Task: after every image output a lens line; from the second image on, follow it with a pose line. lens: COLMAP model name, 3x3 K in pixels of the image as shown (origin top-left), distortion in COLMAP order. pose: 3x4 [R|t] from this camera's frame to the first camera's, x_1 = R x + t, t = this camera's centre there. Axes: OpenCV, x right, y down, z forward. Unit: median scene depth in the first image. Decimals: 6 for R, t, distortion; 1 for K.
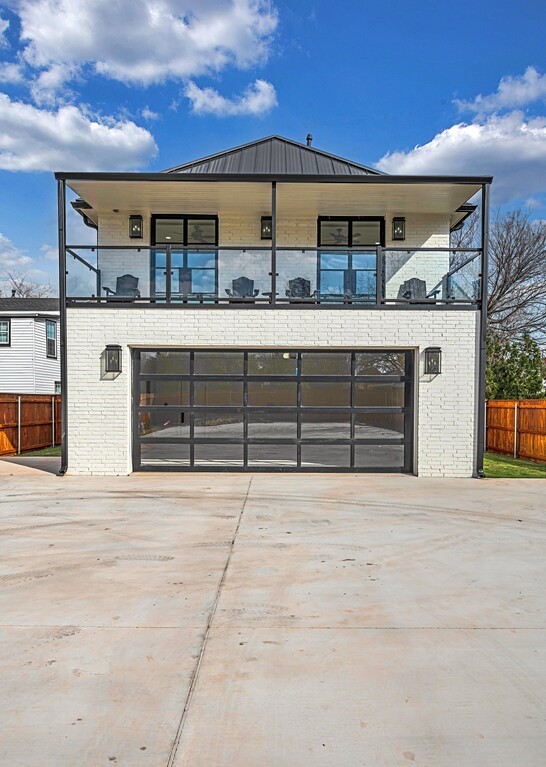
lens RADIAL K [[521.8, 0, 272.8], [0, 521.8, 386.5], [0, 0, 1]] dist [0.002903, 0.000146]
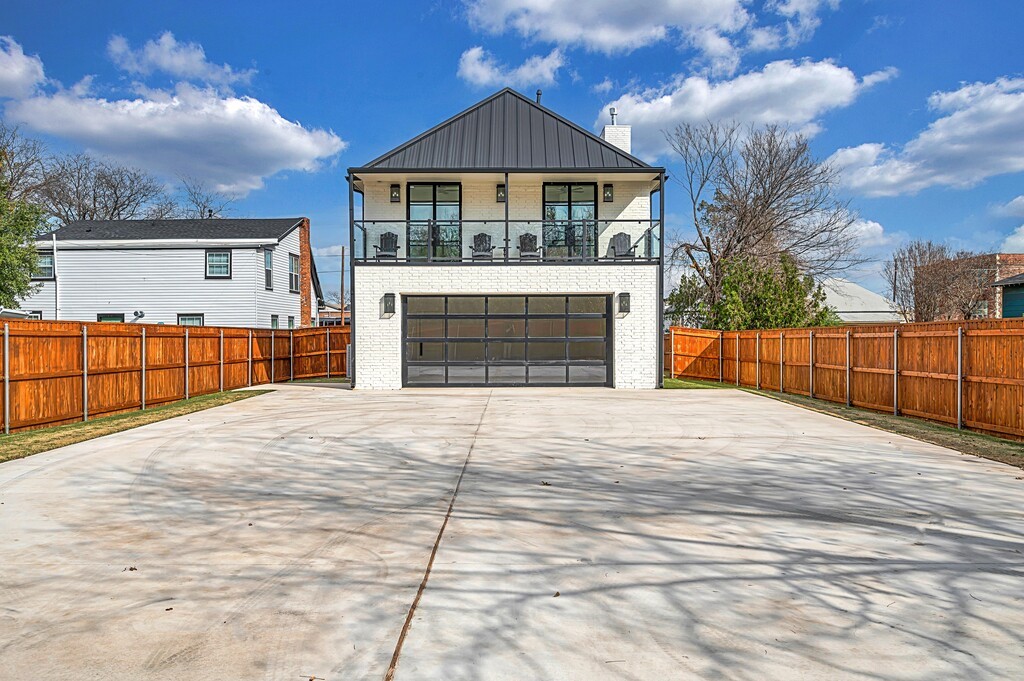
lens RADIAL K [[884.1, 0, 511.8], [0, 884.1, 339.7], [0, 0, 1]] dist [-0.000050, -0.000014]
pose [[0.999960, -0.008046, 0.003787, 0.003447], [0.007916, 0.999413, 0.033326, -0.030958], [-0.004053, -0.033295, 0.999437, -1.244070]]
